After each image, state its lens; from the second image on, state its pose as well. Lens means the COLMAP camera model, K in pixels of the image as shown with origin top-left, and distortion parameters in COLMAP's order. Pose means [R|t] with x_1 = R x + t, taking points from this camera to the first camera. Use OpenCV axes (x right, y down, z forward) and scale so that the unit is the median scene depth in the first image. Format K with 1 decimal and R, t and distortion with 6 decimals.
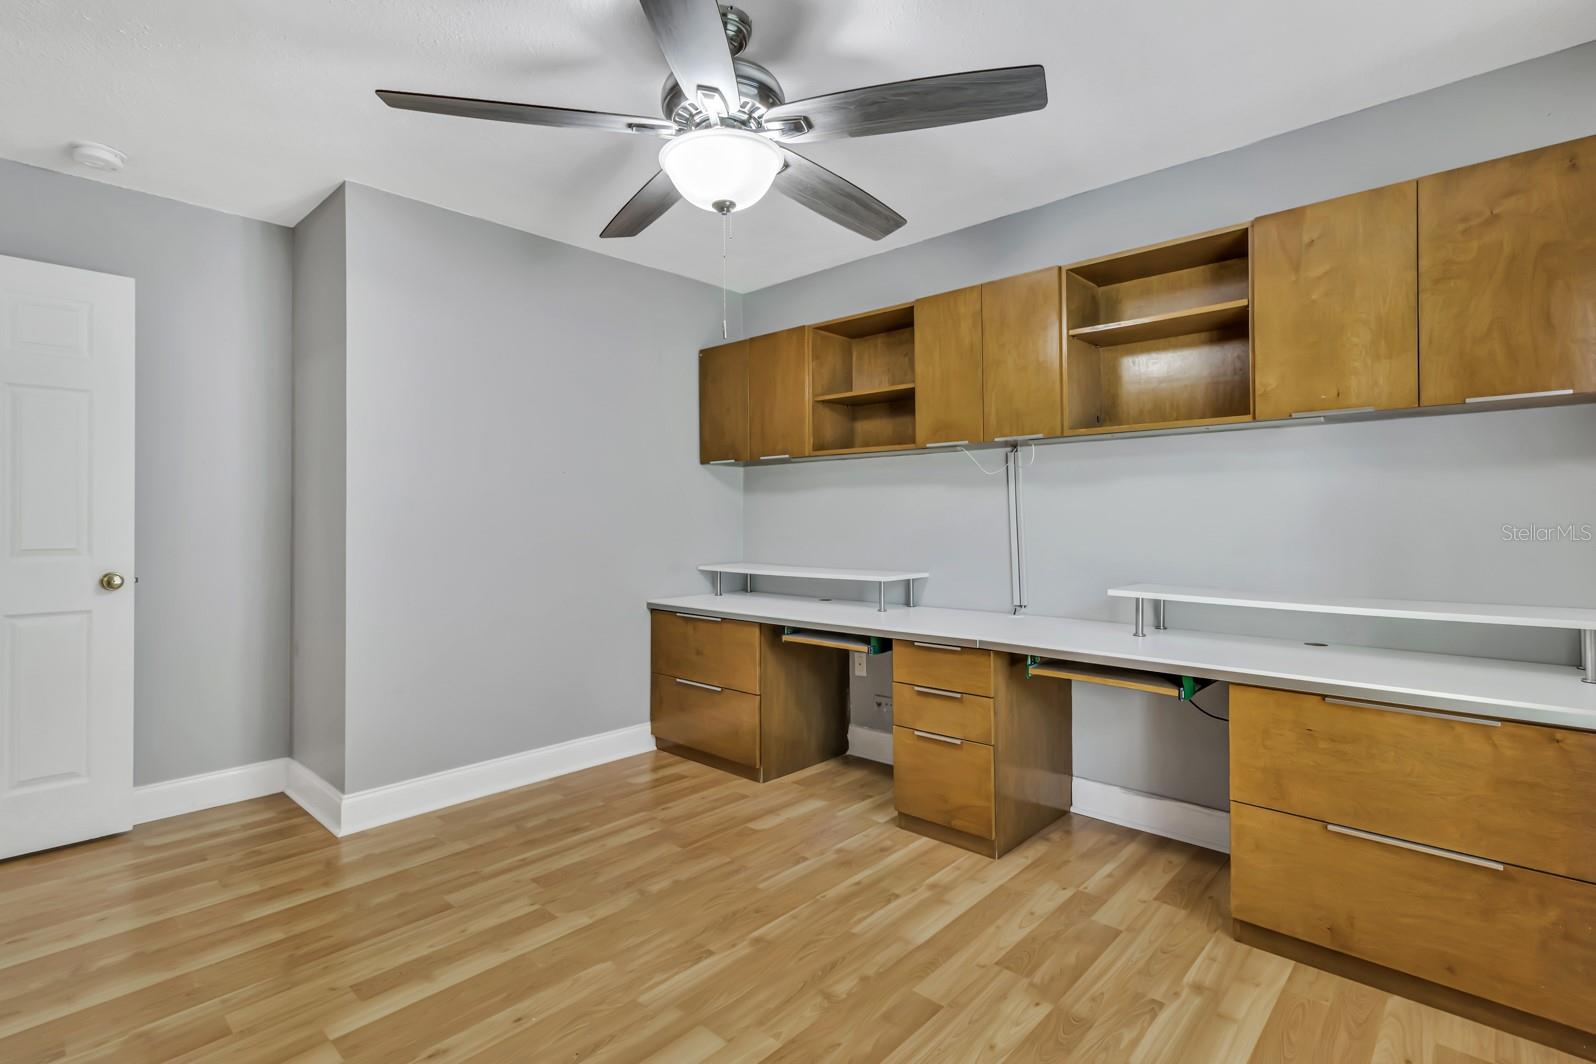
lens RADIAL K [[755.3, 0, 796.1], [0, 755.3, 524.4], [0, 0, 1]] dist [-0.001178, 0.000572]
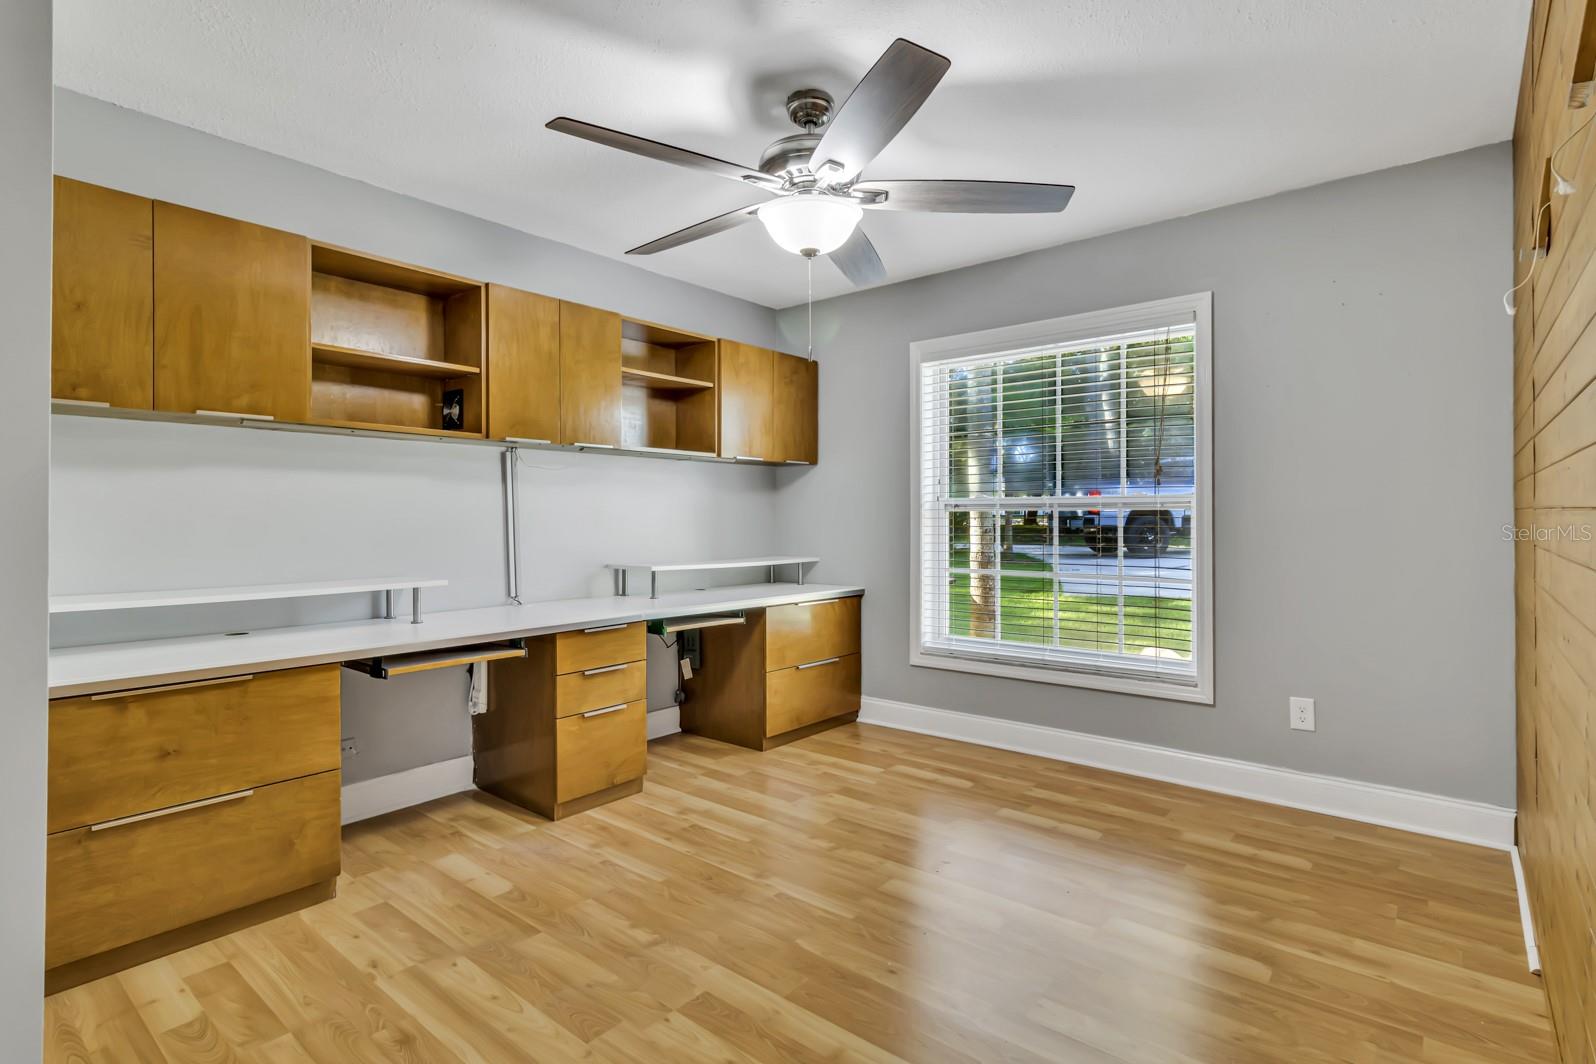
lens RADIAL K [[755.3, 0, 795.8], [0, 755.3, 523.7], [0, 0, 1]] dist [-0.001178, 0.000572]
pose [[-0.026248, -0.002565, 0.999652, -0.938951], [0.010728, 0.999938, 0.002847, 0.007188], [-0.999598, 0.010799, -0.026219, 0.753893]]
